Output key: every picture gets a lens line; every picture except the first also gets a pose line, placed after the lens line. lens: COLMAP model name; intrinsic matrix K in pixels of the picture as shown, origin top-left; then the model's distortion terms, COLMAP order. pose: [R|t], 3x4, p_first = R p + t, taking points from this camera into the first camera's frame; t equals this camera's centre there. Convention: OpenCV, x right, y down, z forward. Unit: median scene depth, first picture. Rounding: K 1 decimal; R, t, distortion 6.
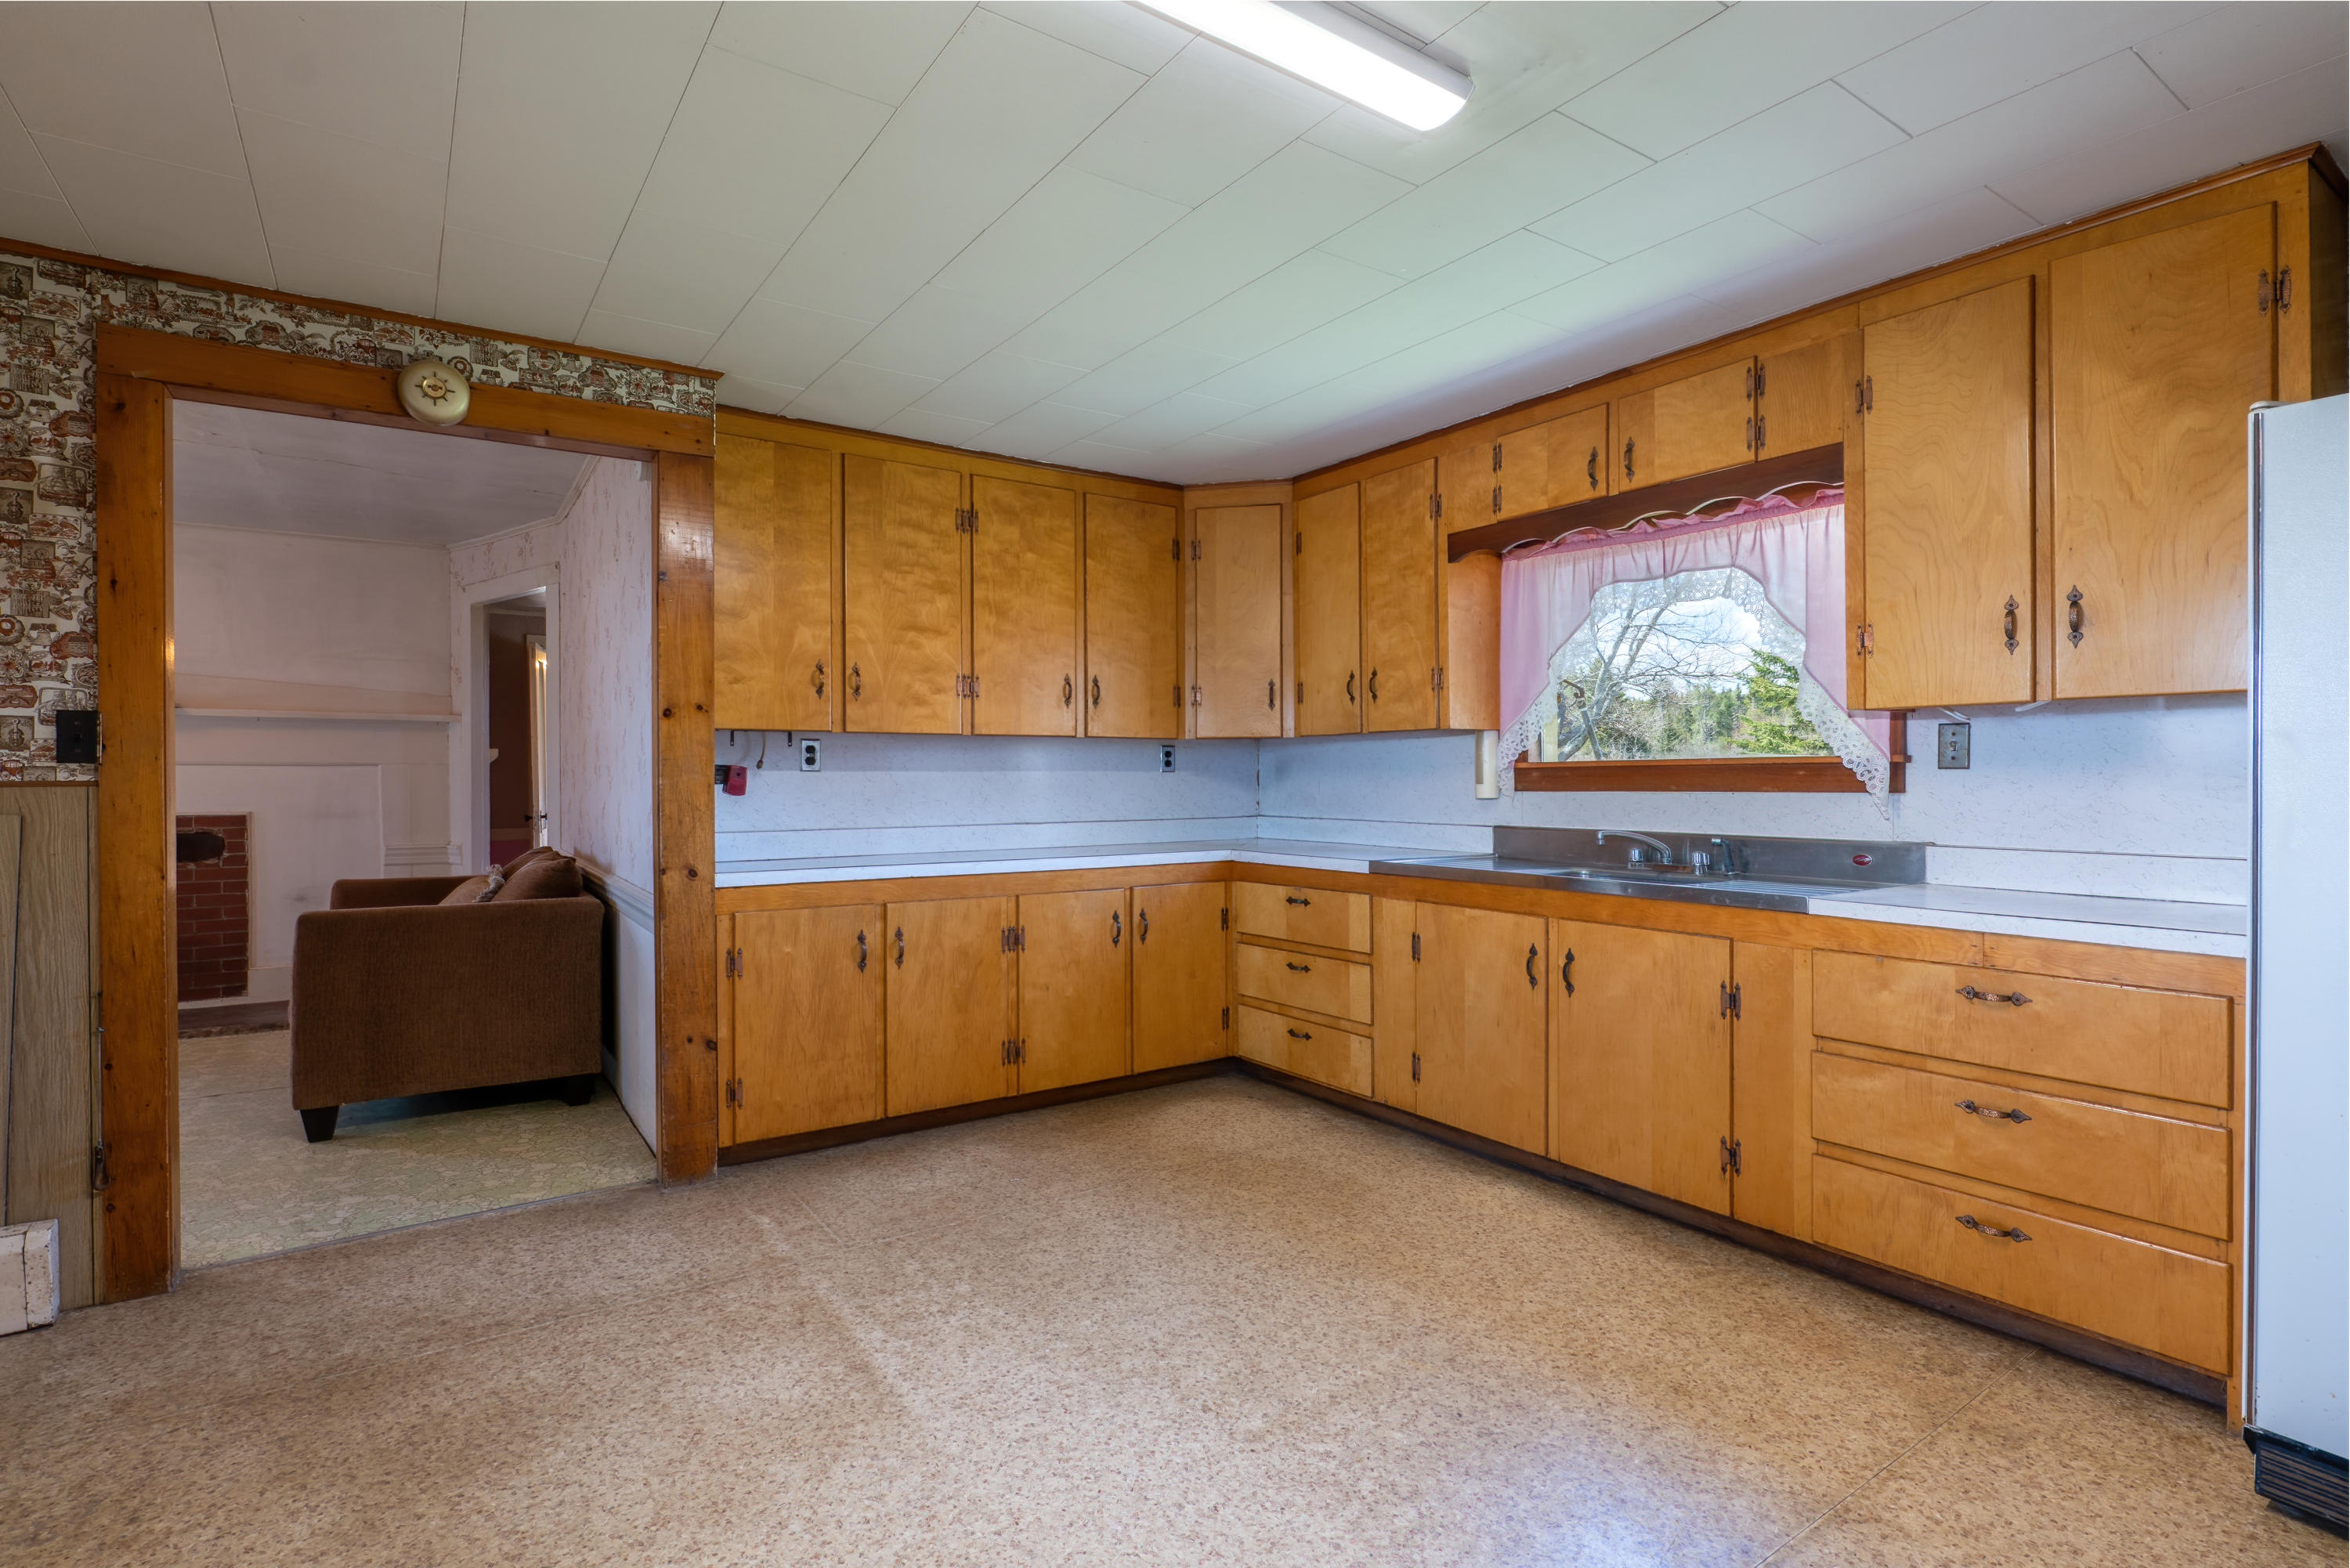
lens RADIAL K [[1148.6, 0, 1175.0], [0, 1148.6, 784.0], [0, 0, 1]] dist [-0.007084, 0.000932]
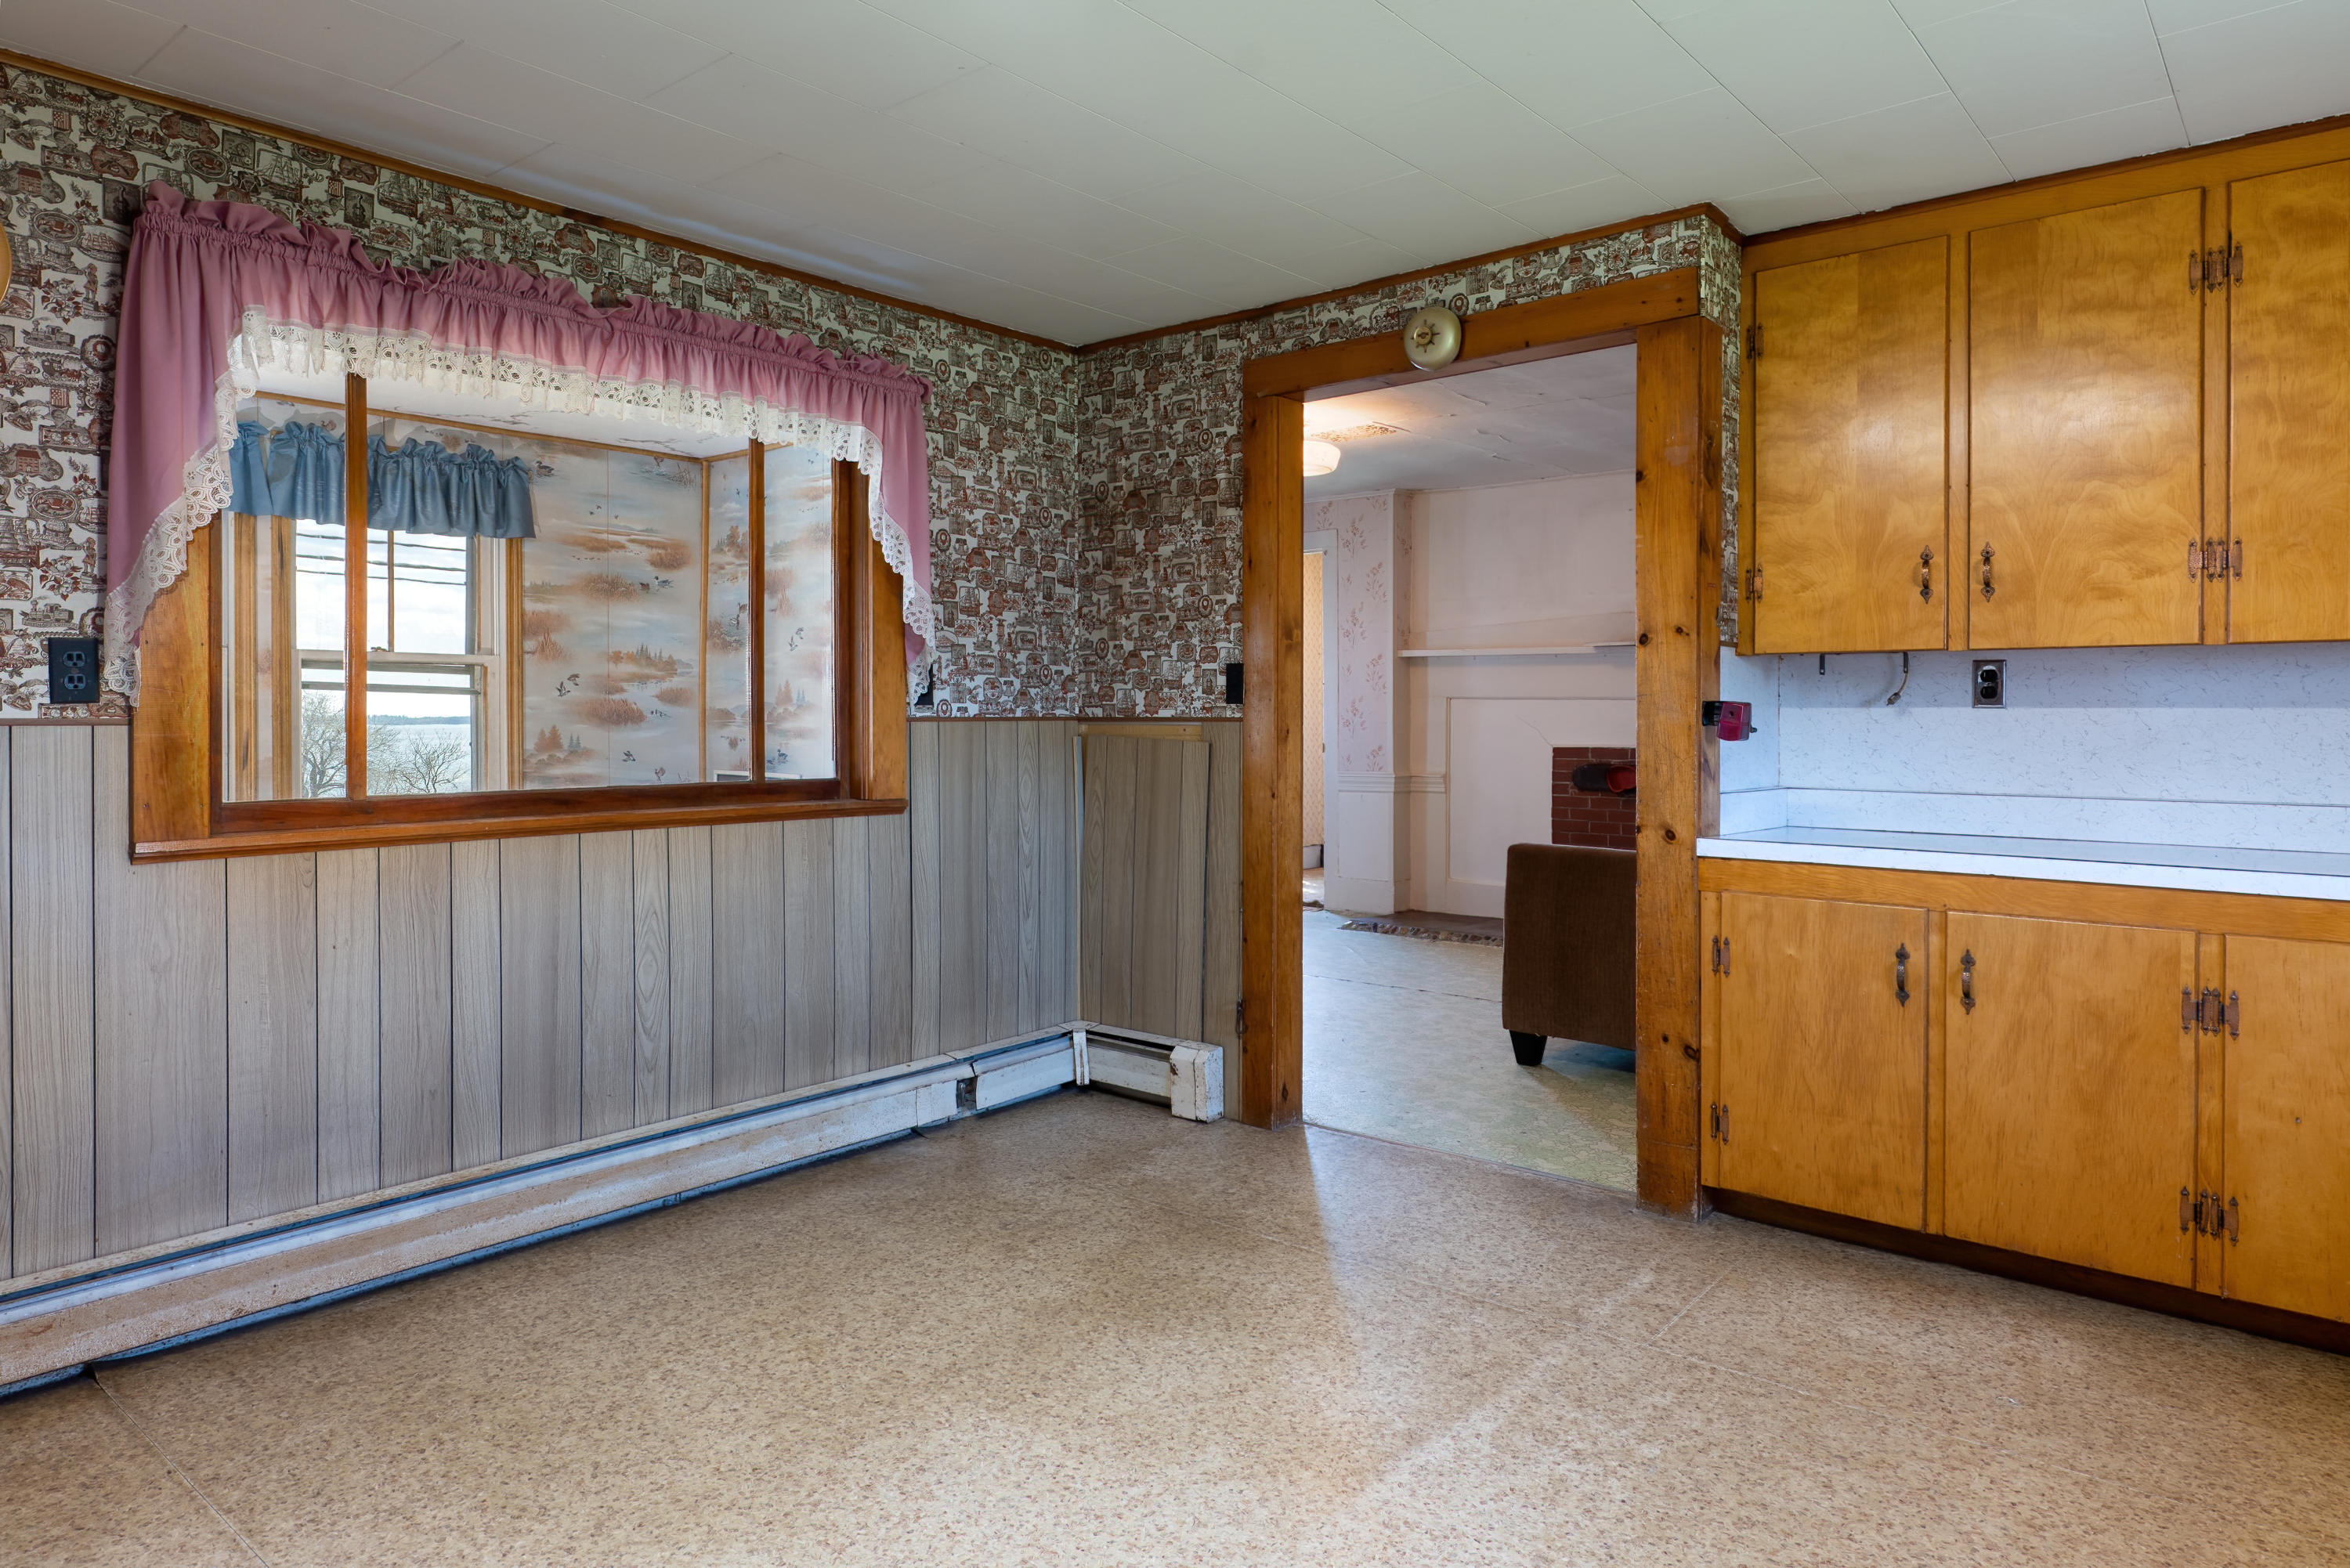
lens RADIAL K [[1423.3, 0, 1164.5], [0, 1423.3, 724.5], [0, 0, 1]] dist [-0.001723, -0.000296]
pose [[0.251886, 0.010670, -0.967698, 0.445426], [-0.007595, 0.999930, 0.009049, -0.006324], [0.967727, 0.005070, 0.251949, 0.382863]]
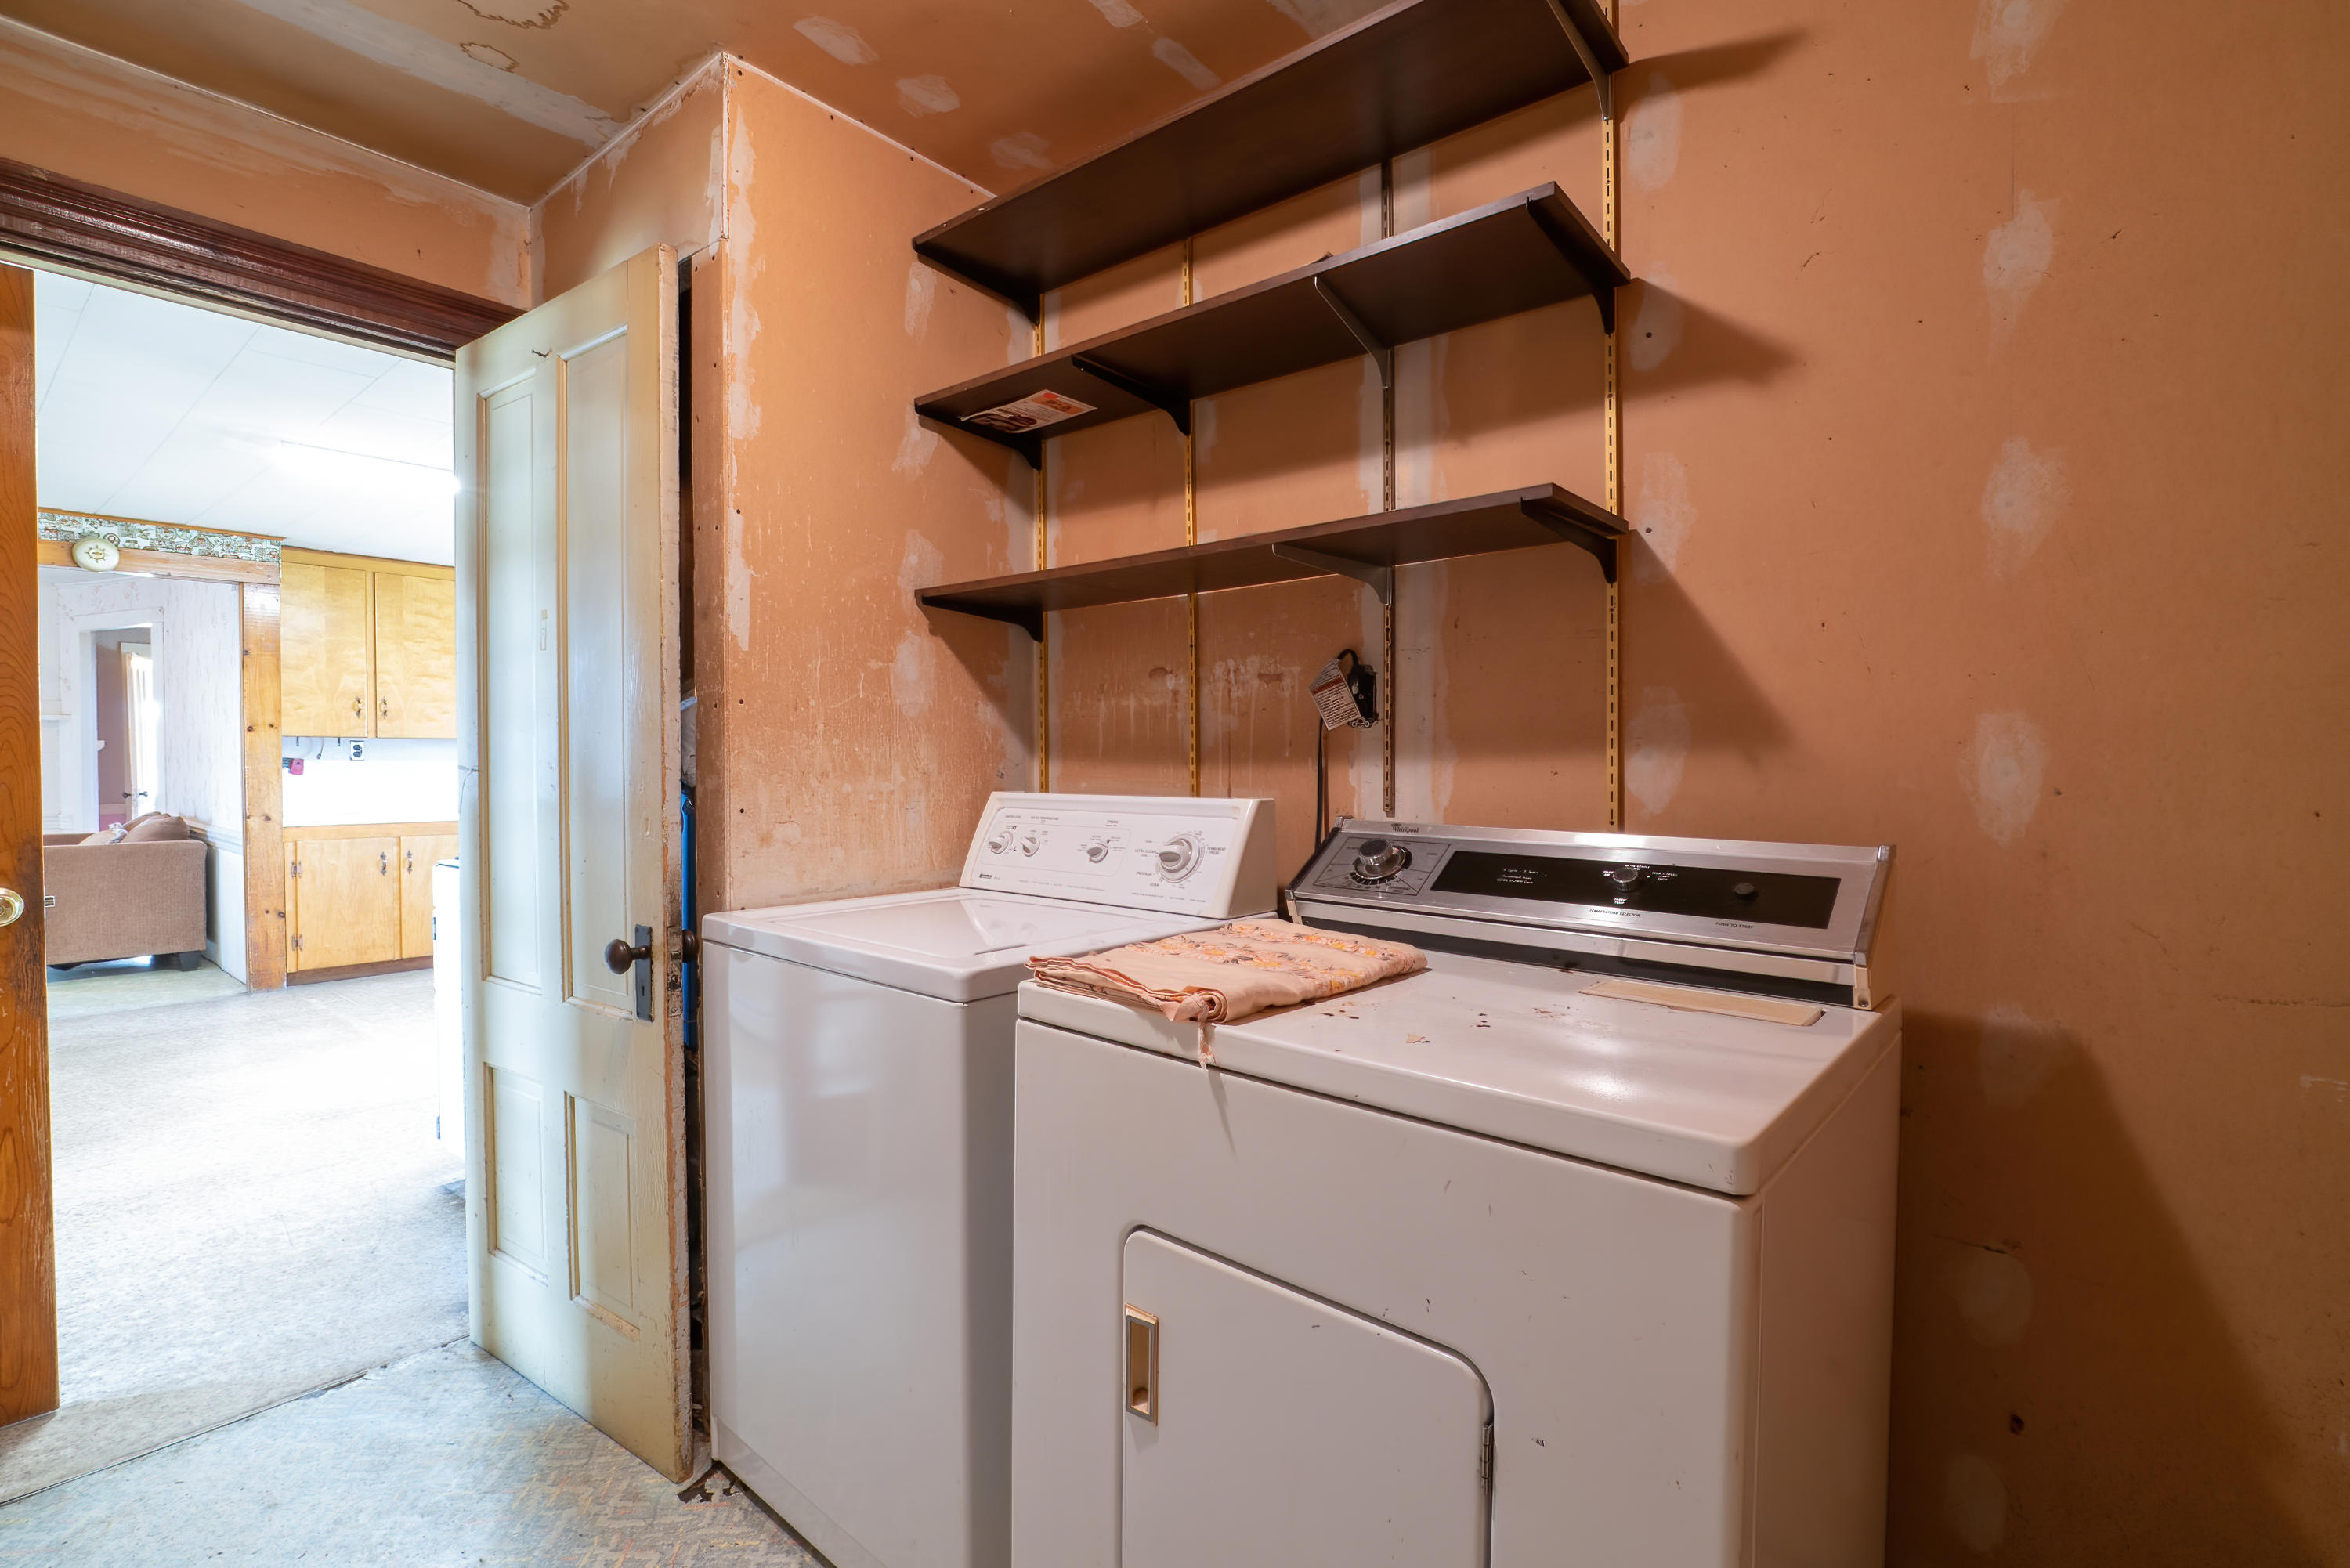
lens RADIAL K [[1087.9, 0, 1178.5], [0, 1087.9, 780.7], [0, 0, 1]] dist [-0.019255, 0.005637]
pose [[0.960543, -0.003152, 0.278115, 0.456233], [-0.000572, 0.999911, 0.013308, -0.003731], [-0.278132, -0.012942, 0.960456, -0.961795]]
